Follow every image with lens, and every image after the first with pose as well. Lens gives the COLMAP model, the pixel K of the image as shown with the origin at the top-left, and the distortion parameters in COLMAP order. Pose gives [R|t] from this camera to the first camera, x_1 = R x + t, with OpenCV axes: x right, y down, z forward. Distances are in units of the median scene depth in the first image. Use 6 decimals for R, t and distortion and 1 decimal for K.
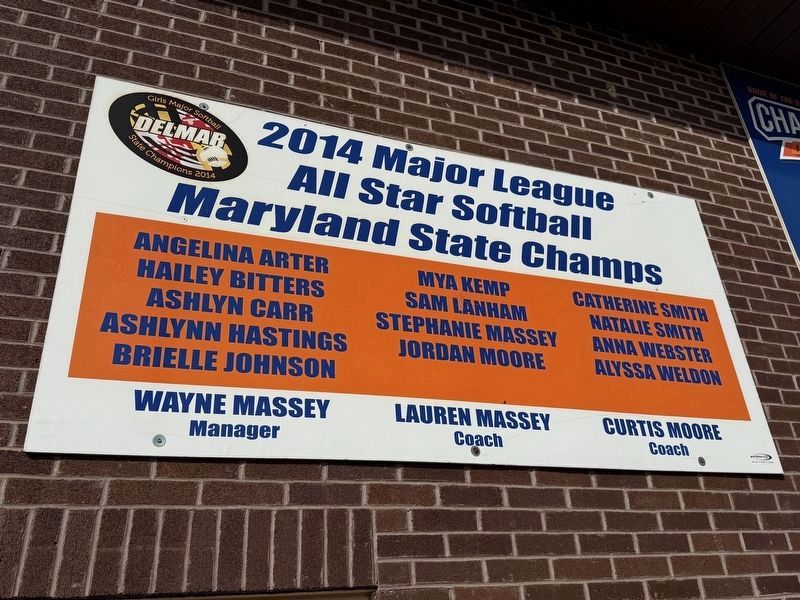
lens RADIAL K [[672.5, 0, 400.0], [0, 672.5, 300.0], [0, 0, 1]] dist [-0.009752, -0.009901]
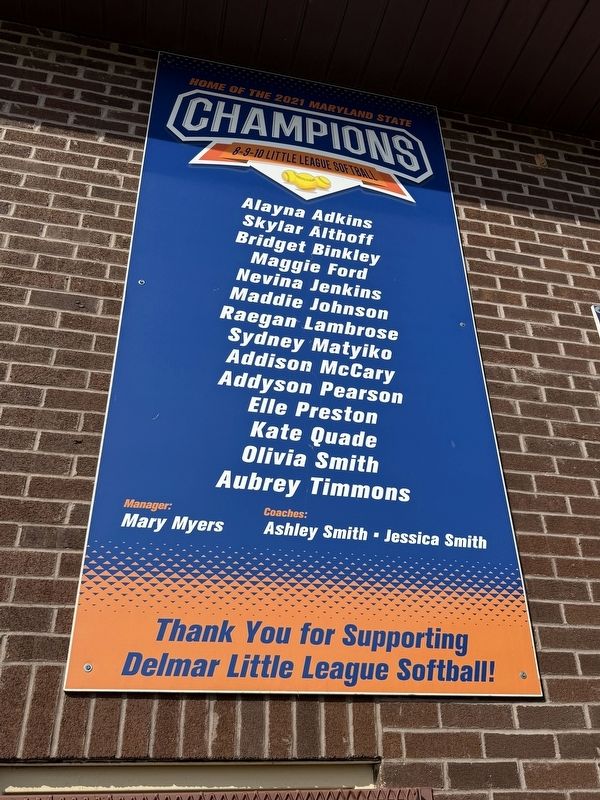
lens RADIAL K [[706.7, 0, 300.0], [0, 706.7, 400.0], [0, 0, 1]] dist [0.002641, 0.002785]
pose [[0.990833, -0.033200, -0.130952, 0.318120], [0.024815, 0.997567, -0.065149, 0.038170], [0.132797, 0.061302, 0.989246, 0.117236]]
